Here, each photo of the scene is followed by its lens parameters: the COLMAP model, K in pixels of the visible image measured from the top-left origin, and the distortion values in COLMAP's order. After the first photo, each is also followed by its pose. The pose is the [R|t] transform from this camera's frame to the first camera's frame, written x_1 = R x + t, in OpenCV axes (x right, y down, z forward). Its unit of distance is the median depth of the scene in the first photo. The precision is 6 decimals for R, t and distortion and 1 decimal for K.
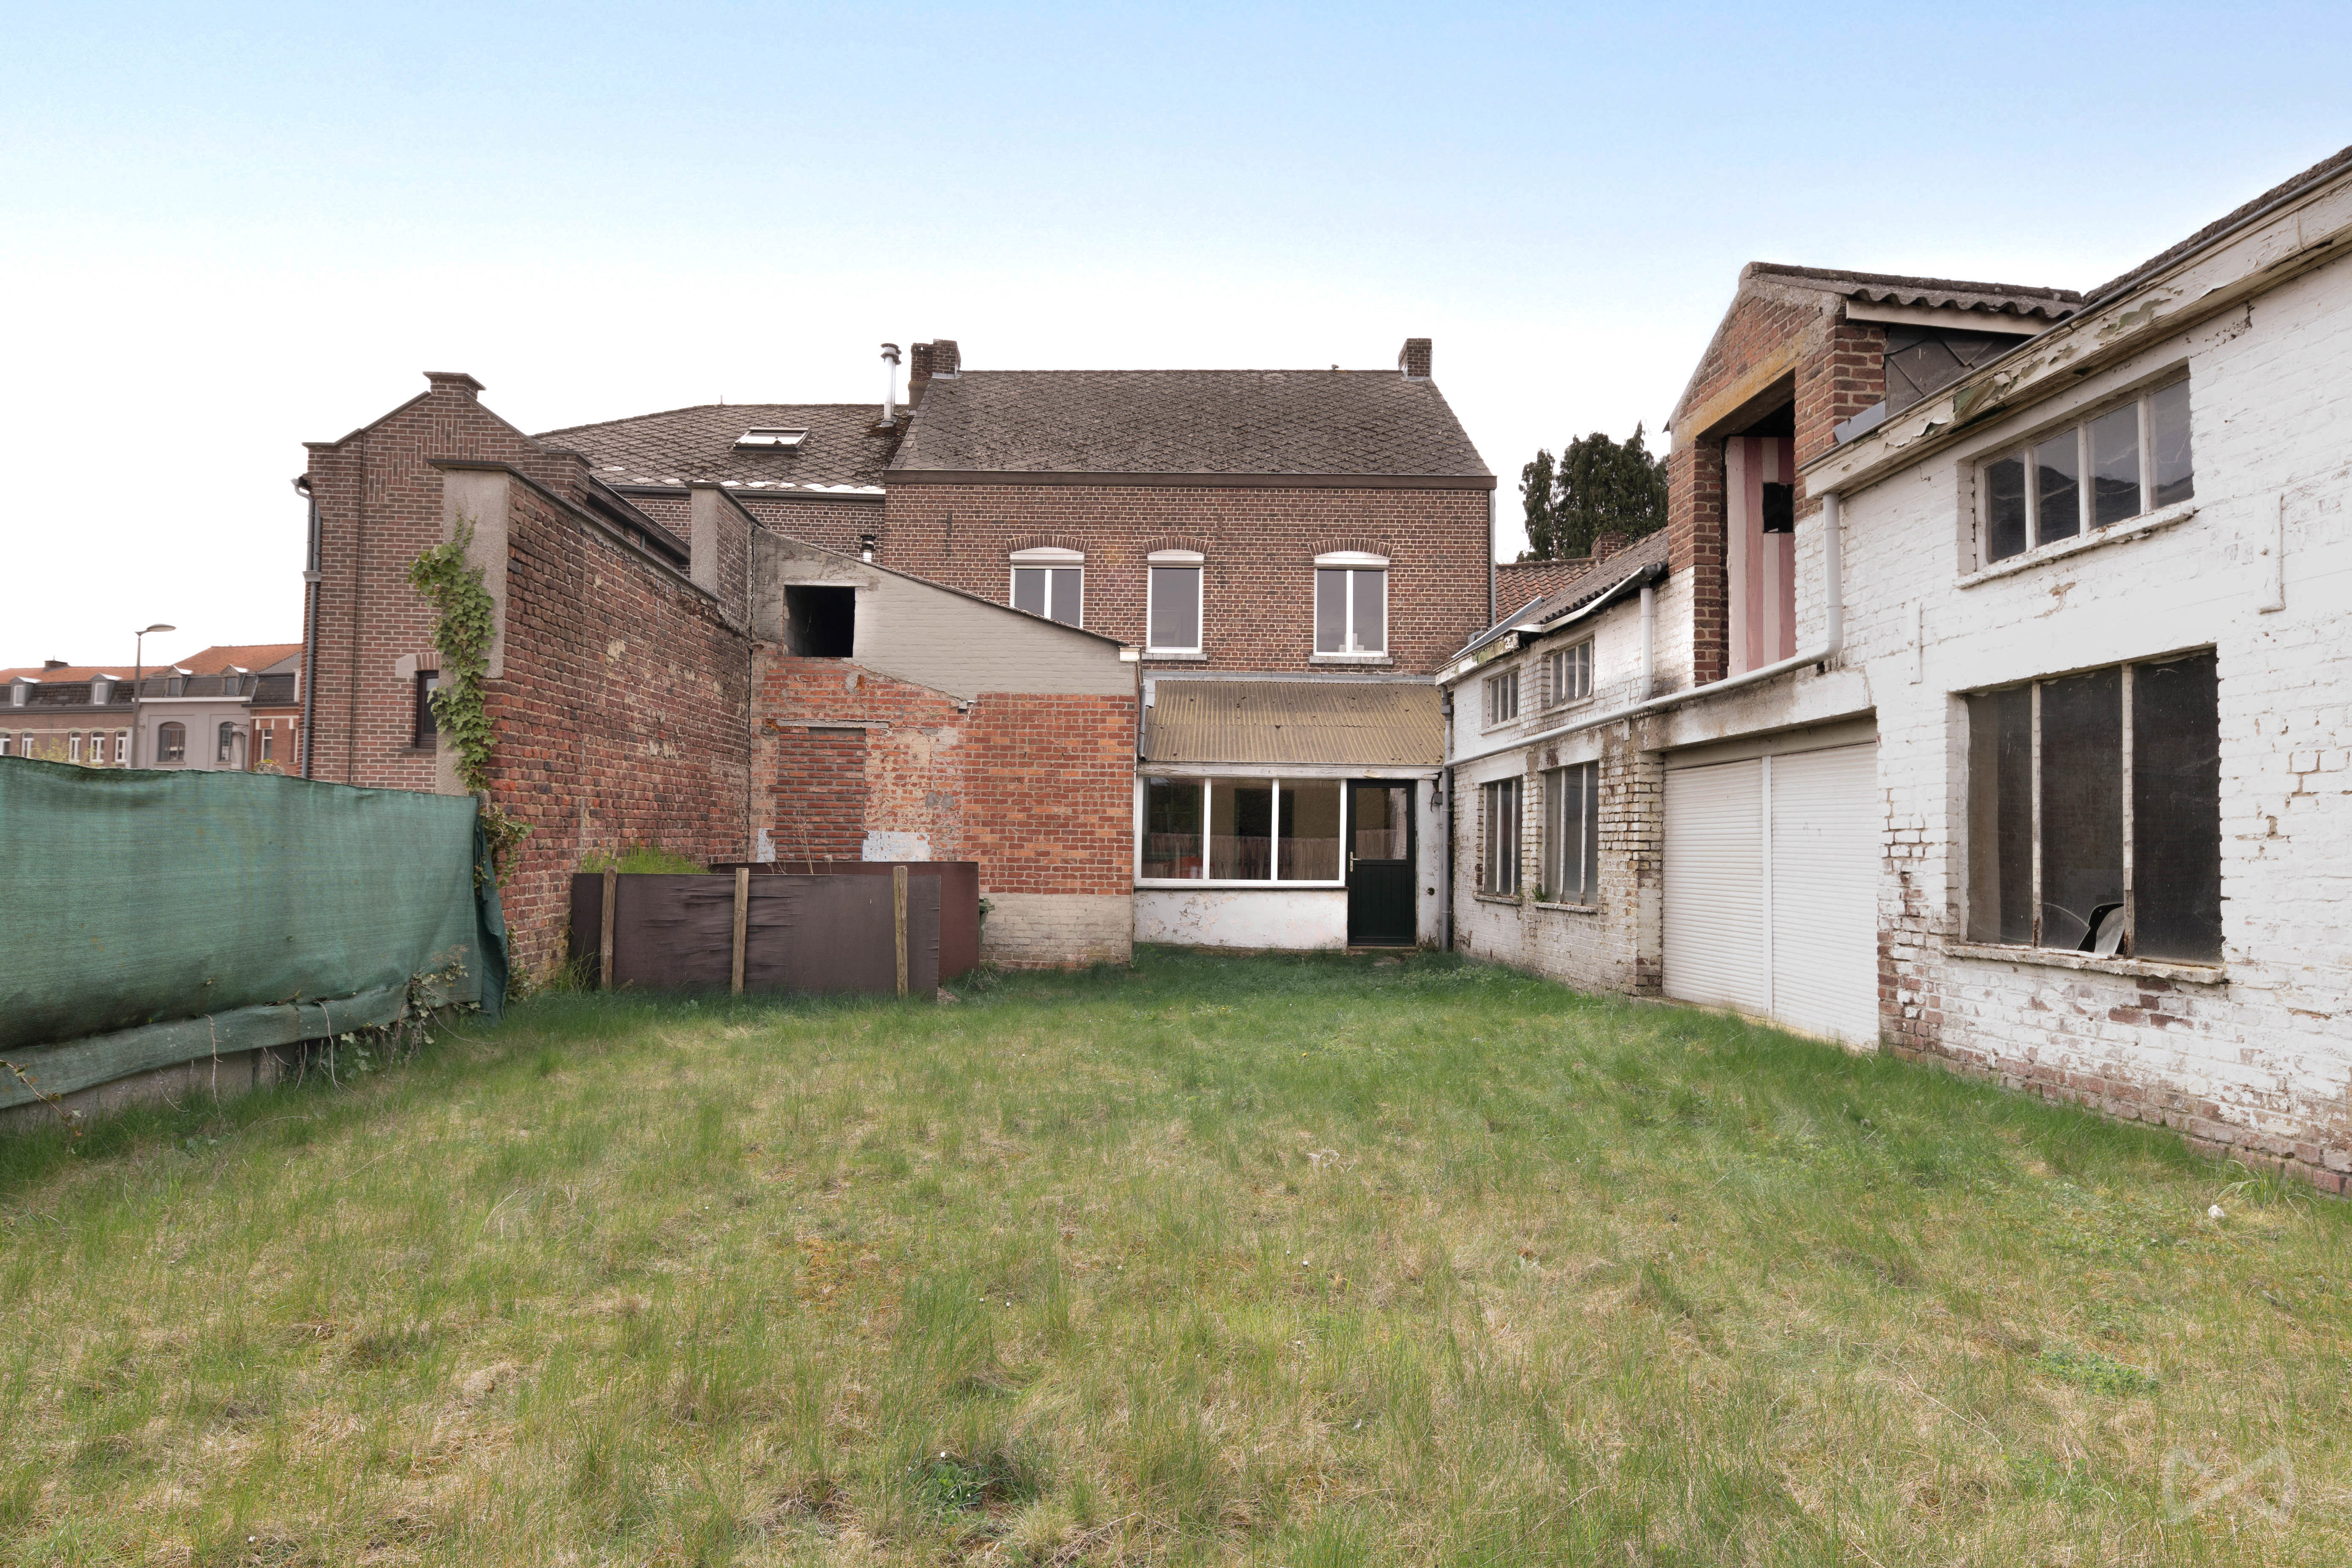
lens RADIAL K [[1170.4, 0, 1174.1], [0, 1170.4, 778.6], [0, 0, 1]] dist [-0.000493, 0.011739]
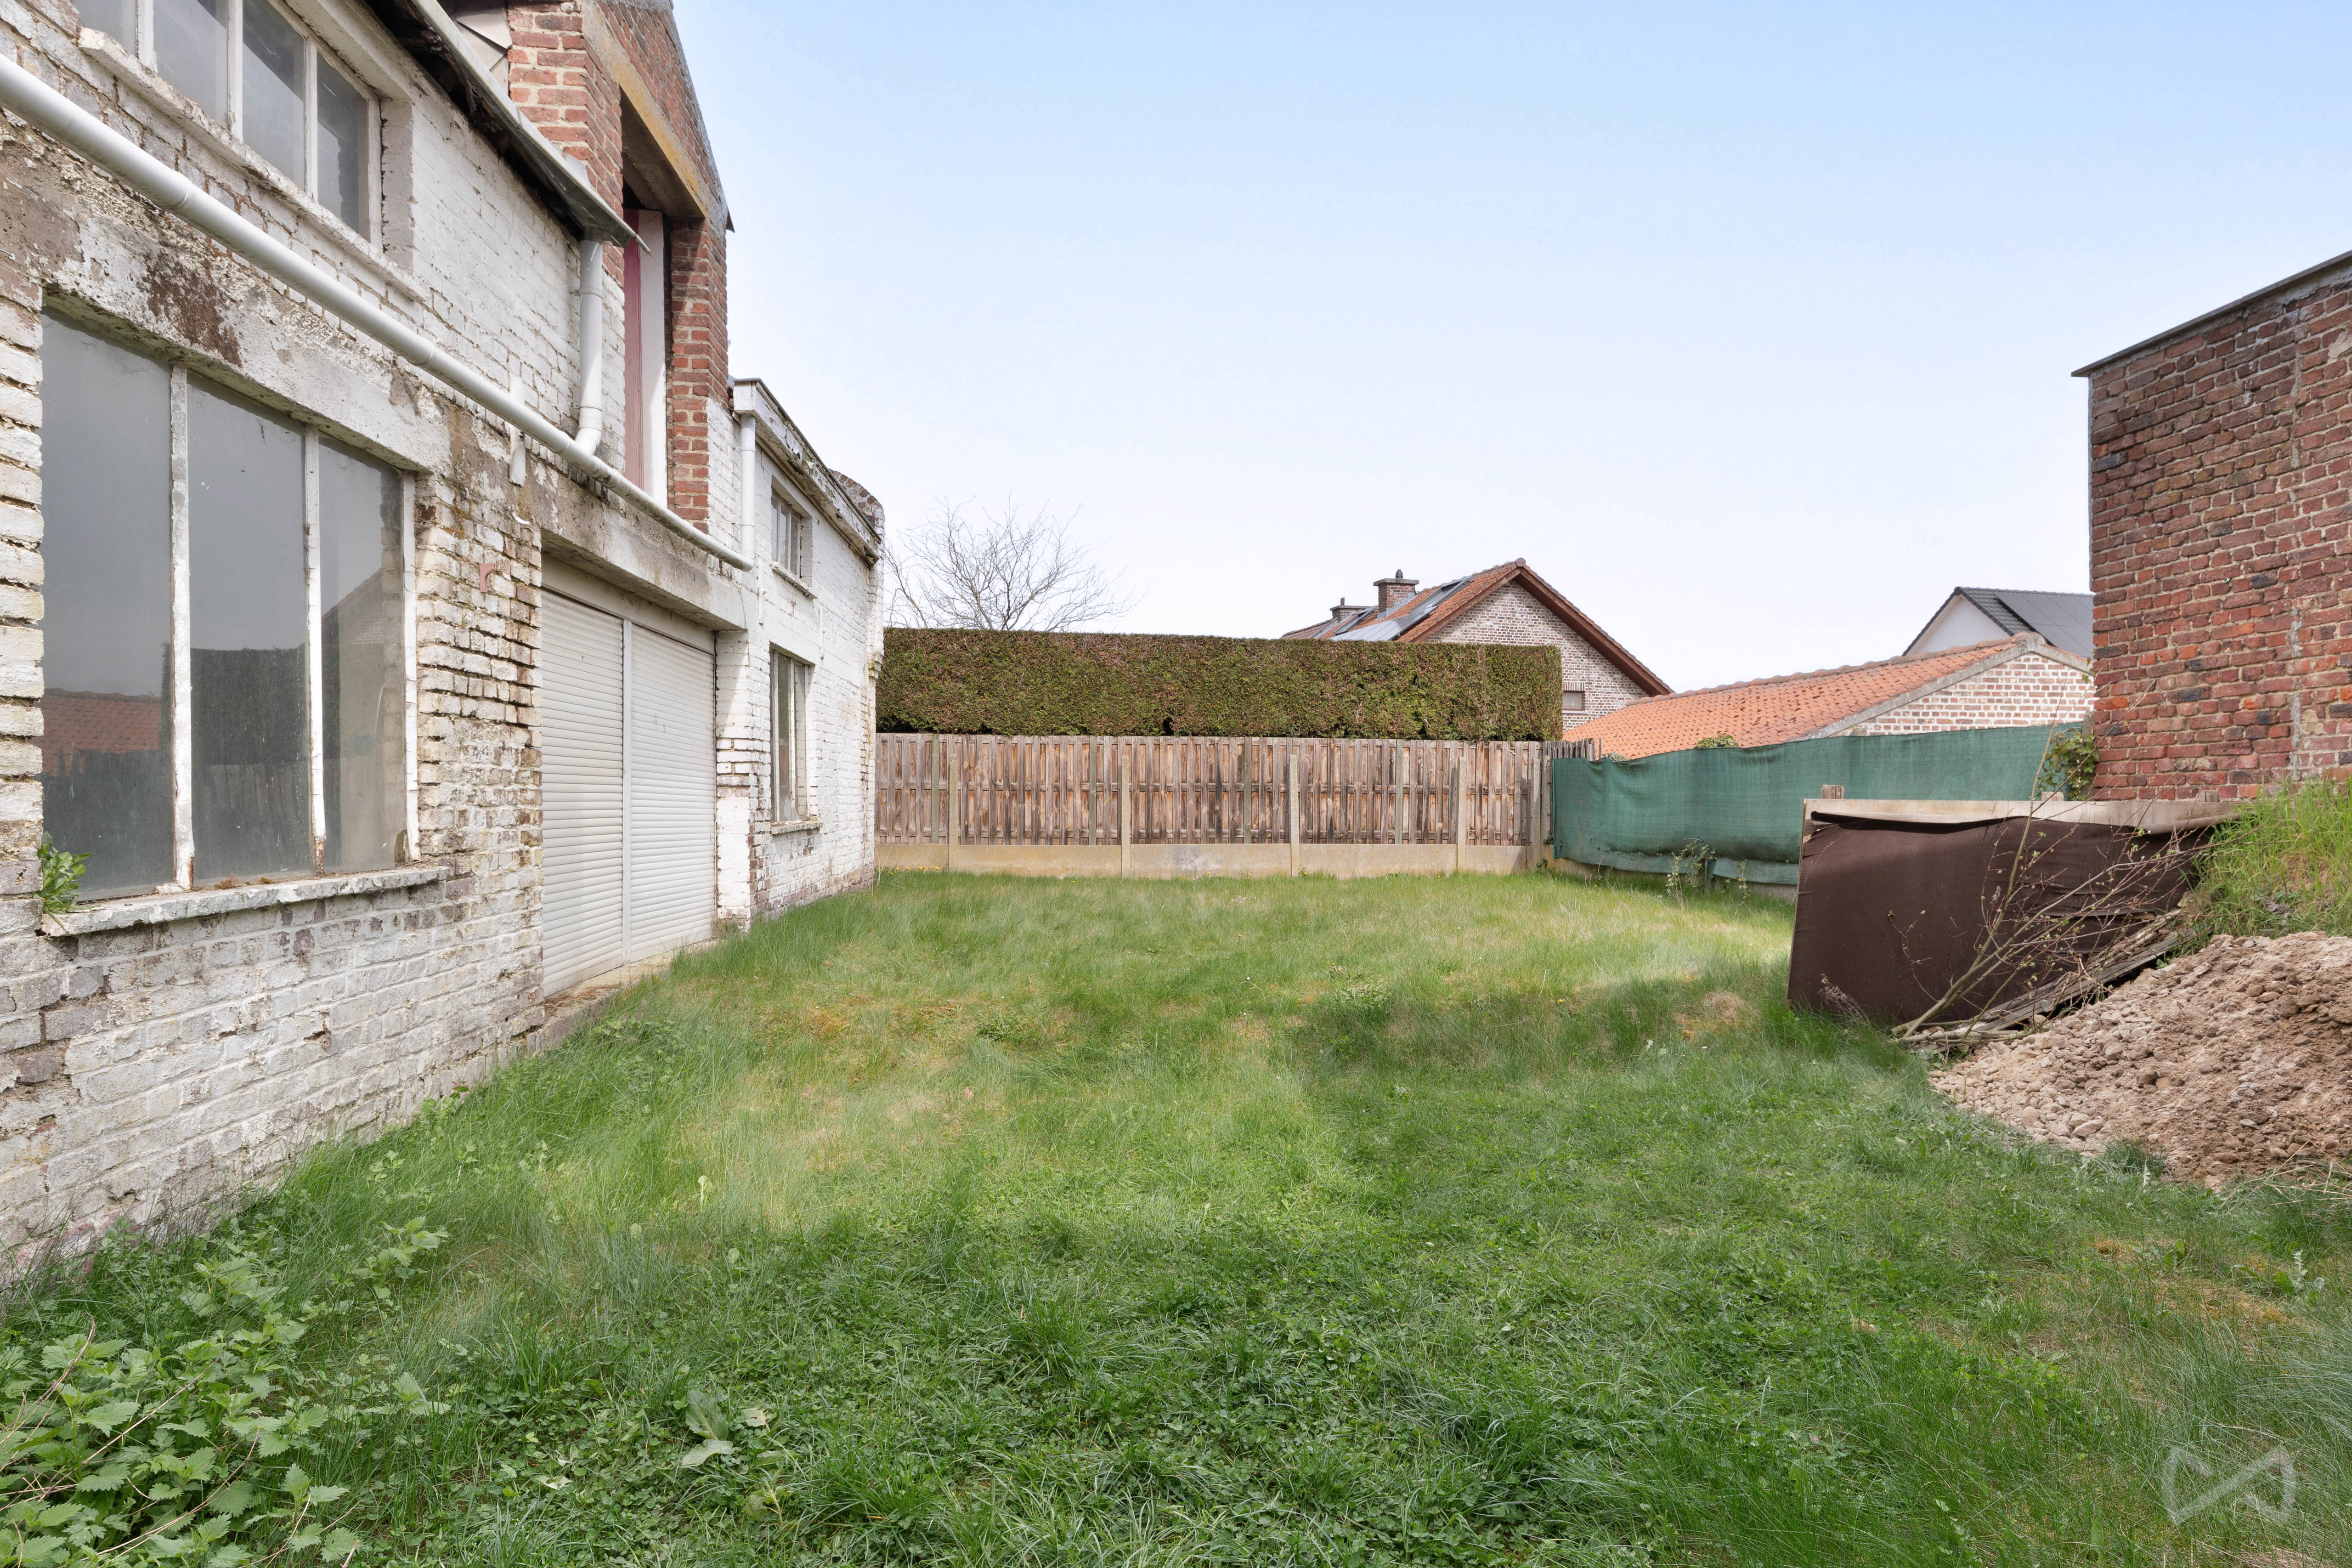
lens RADIAL K [[1168.7, 0, 1173.4], [0, 1168.7, 833.7], [0, 0, 1]] dist [0.004277, 0.002181]
pose [[-0.998028, -0.010233, -0.061931, 0.155387], [-0.007717, 0.999140, -0.040741, 0.118586], [0.062295, -0.040183, -0.997249, 1.451960]]
